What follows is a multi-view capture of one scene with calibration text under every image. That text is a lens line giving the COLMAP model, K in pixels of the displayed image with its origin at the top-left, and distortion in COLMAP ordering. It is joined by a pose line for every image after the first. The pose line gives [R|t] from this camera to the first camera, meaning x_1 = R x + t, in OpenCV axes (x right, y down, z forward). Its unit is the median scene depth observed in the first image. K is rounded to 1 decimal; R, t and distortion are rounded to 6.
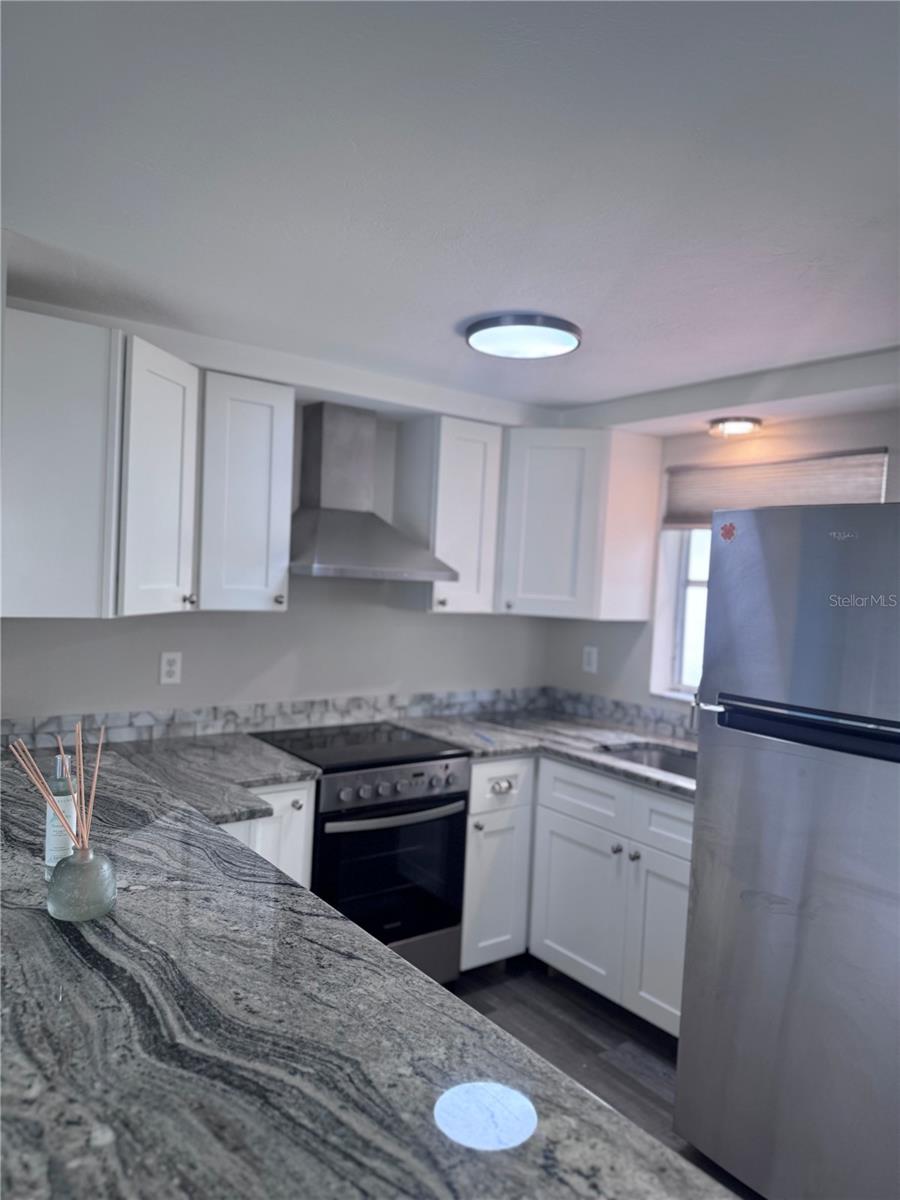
lens RADIAL K [[840.5, 0, 424.6], [0, 840.5, 596.4], [0, 0, 1]] dist [0.074237, -0.107241]
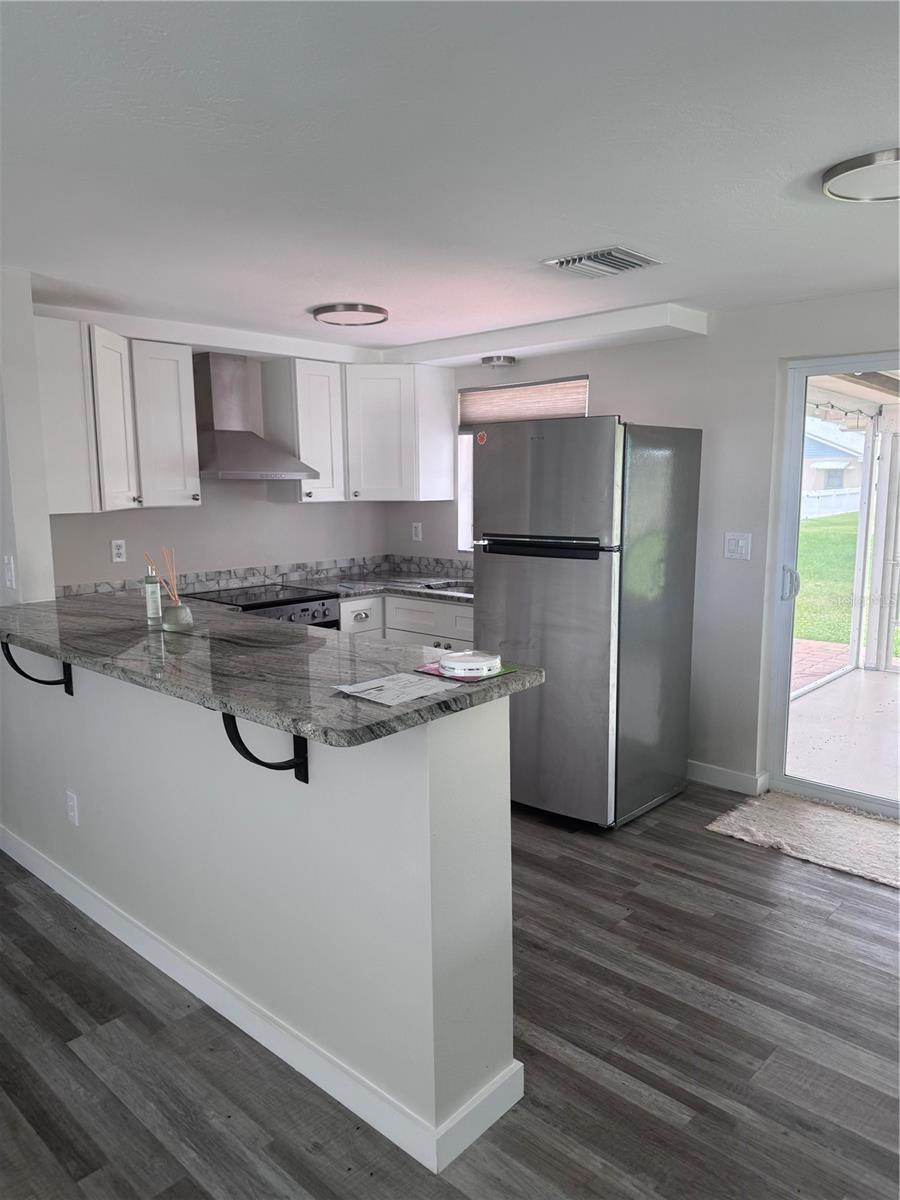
lens RADIAL K [[841.5, 0, 450.0], [0, 841.5, 600.0], [0, 0, 1]] dist [0.083031, -0.083590]
pose [[0.974810, -0.088823, 0.204589, -0.053643], [0.064387, 0.990296, 0.123156, 0.023539], [-0.213543, -0.106881, 0.971069, -0.446166]]
